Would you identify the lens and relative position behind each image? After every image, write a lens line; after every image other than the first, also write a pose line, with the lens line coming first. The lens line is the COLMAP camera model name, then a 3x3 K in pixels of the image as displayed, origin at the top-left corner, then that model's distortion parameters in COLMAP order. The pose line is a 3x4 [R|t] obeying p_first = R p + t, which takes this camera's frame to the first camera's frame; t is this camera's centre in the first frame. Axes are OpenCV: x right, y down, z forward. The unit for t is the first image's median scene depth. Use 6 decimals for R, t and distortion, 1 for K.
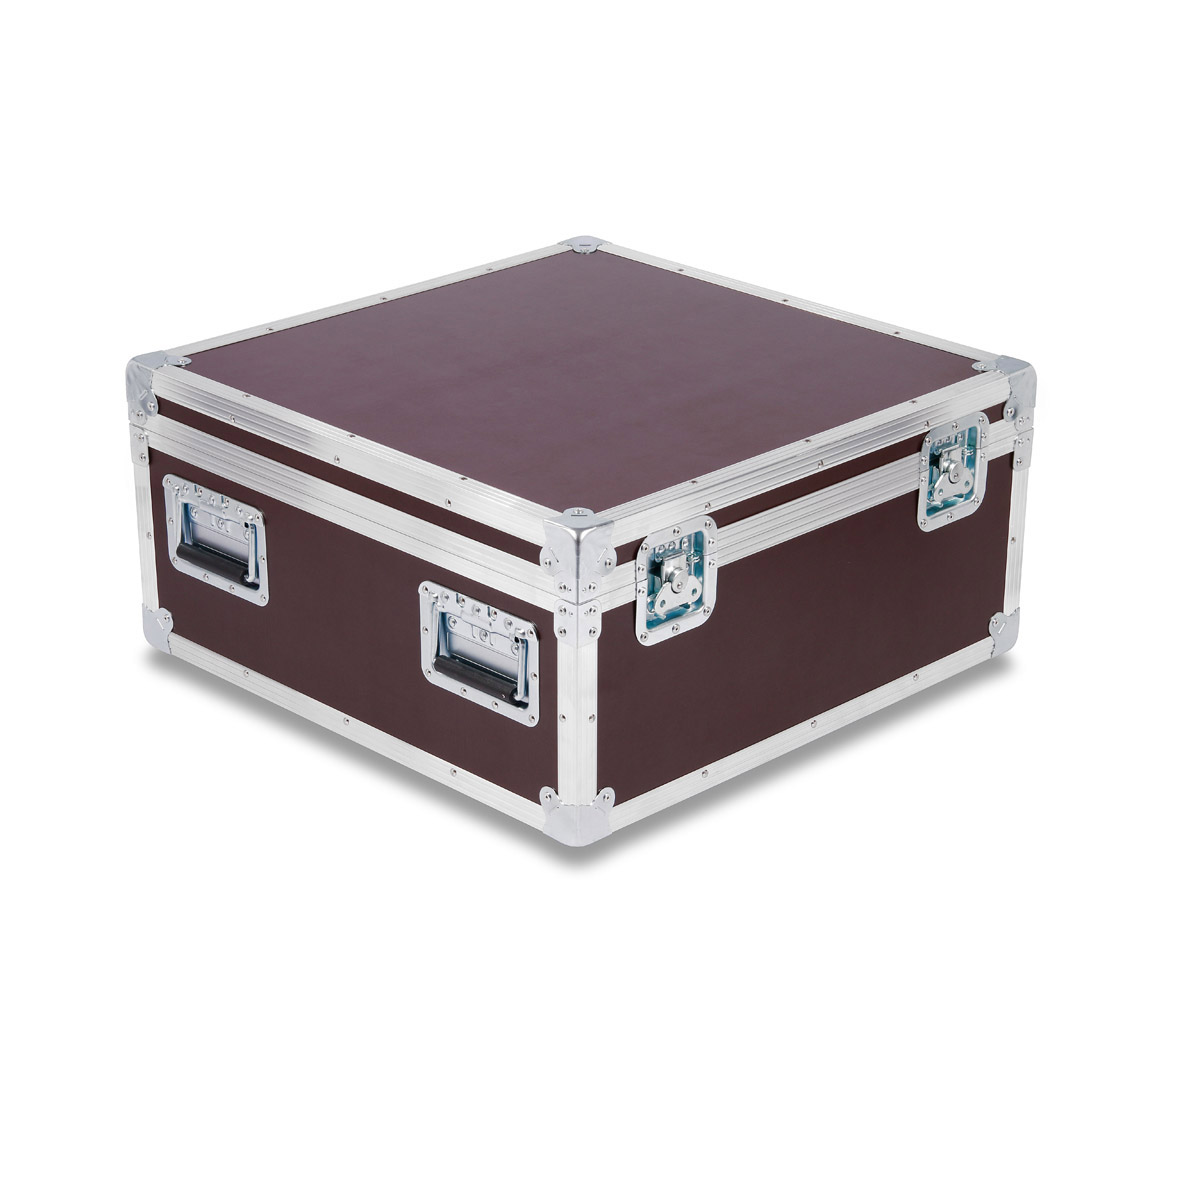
lens RADIAL K [[2945.9, 0, 600.0], [0, 2945.9, 600.0], [0, 0, 1]] dist [0.036704, 0.250824]
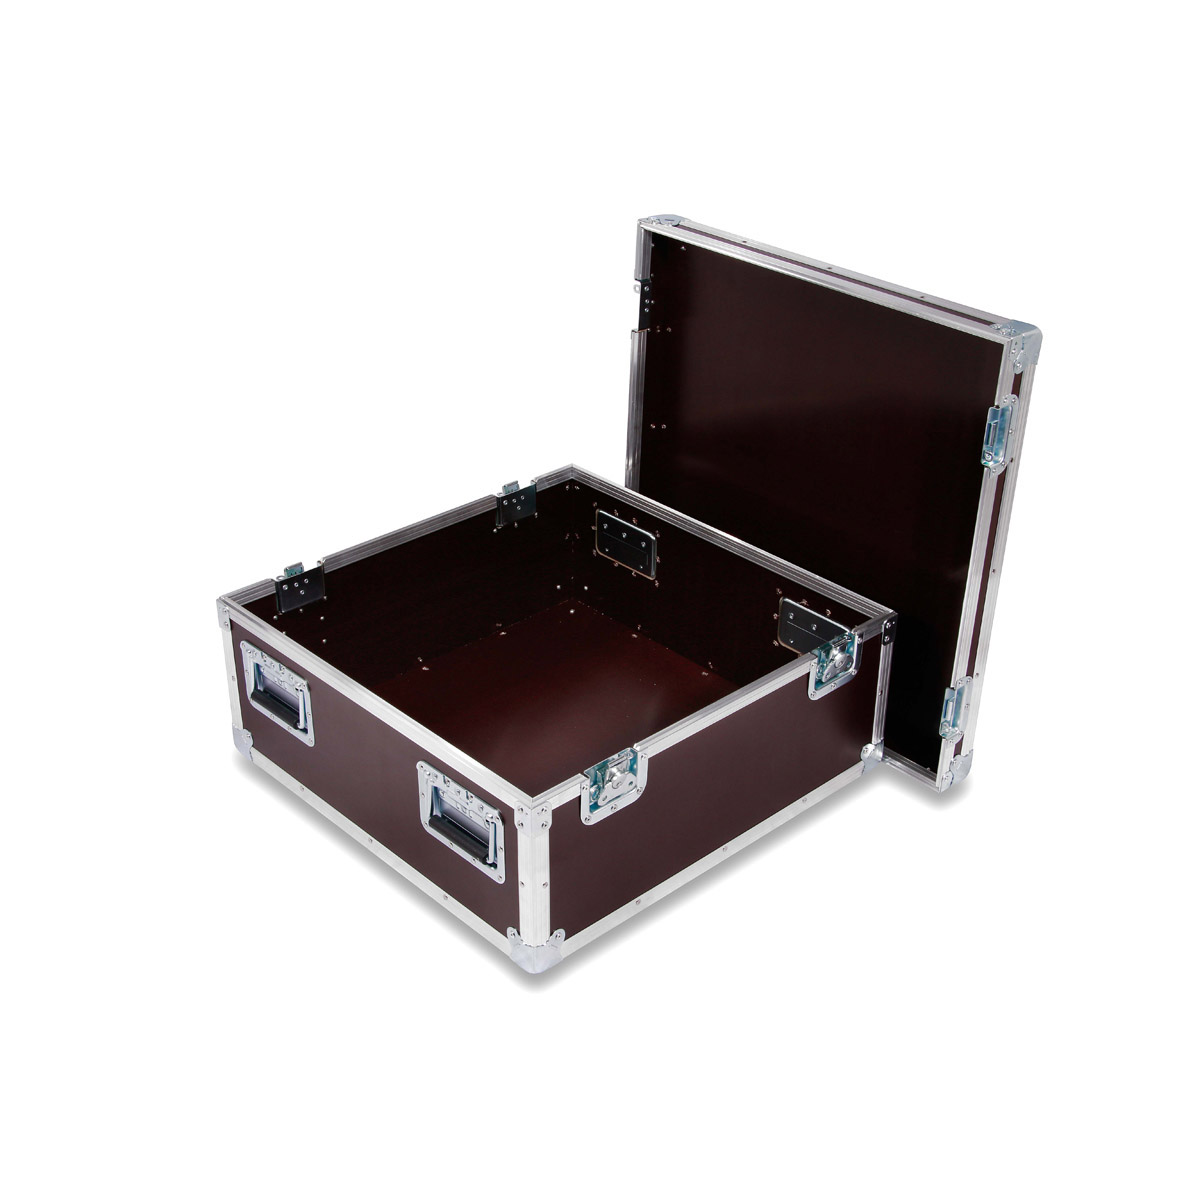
lens RADIAL K [[1597.3, 0, 600.0], [0, 1597.3, 600.0], [0, 0, 1]] dist [0.017923, 0.013971]
pose [[0.999422, 0.016998, -0.029424, 0.037800], [-0.013898, 0.994633, 0.102531, -0.148073], [0.031008, -0.102063, 0.994295, 0.315505]]
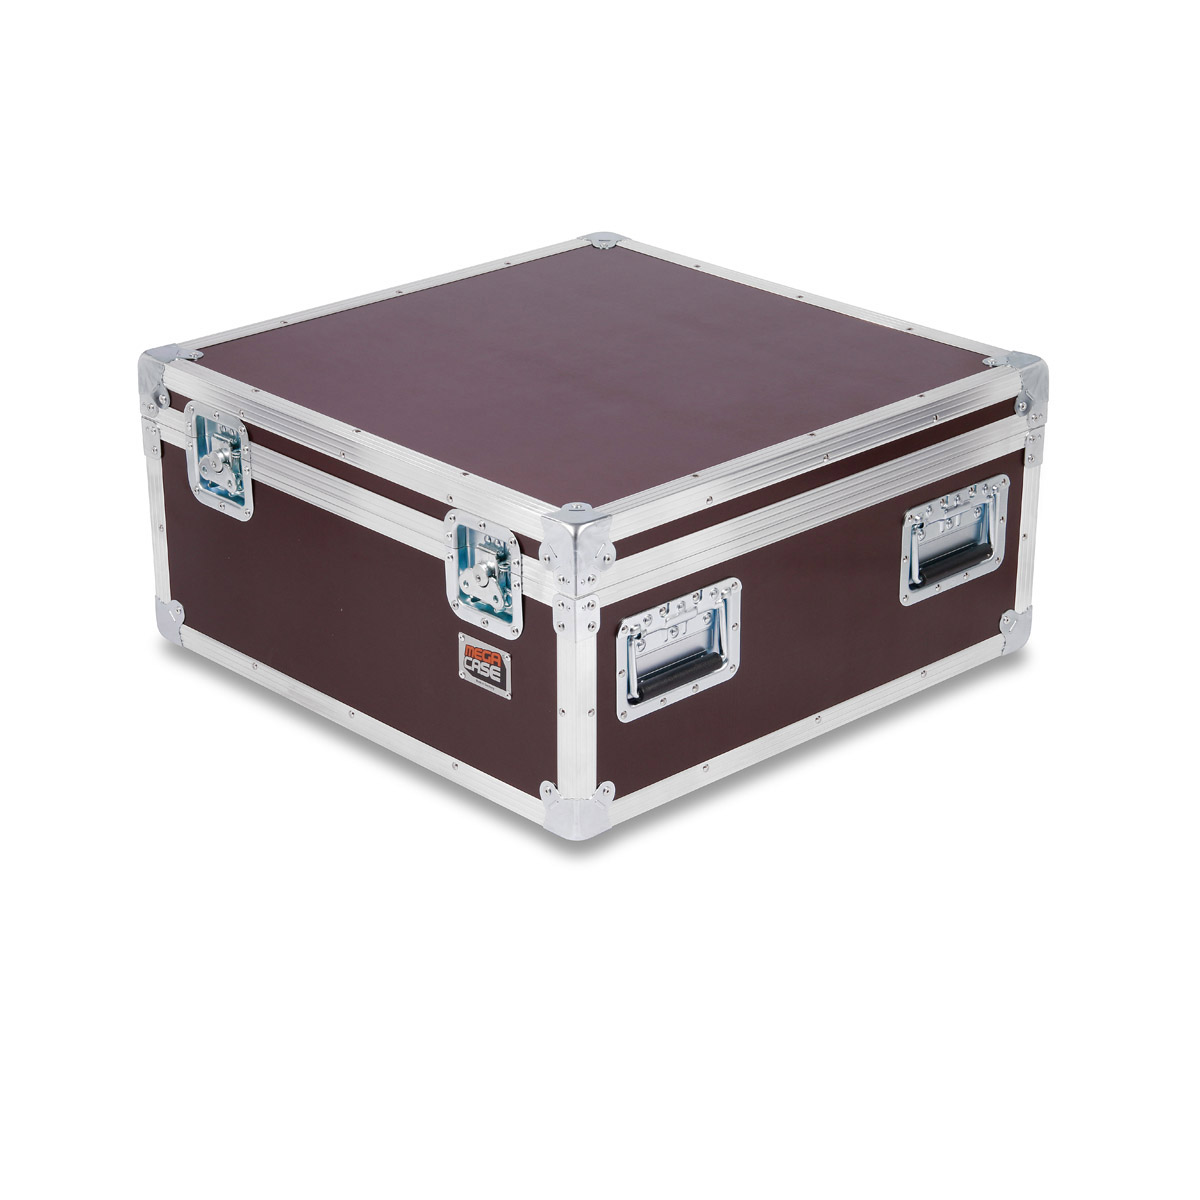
lens RADIAL K [[2945.9, 0, 600.0], [0, 2945.9, 600.0], [0, 0, 1]] dist [0.036704, 0.250824]
pose [[0.999625, 0.006095, -0.026708, 0.025858], [-0.006051, 0.999980, 0.001718, 0.000081], [0.026718, -0.001556, 0.999642, -0.000076]]
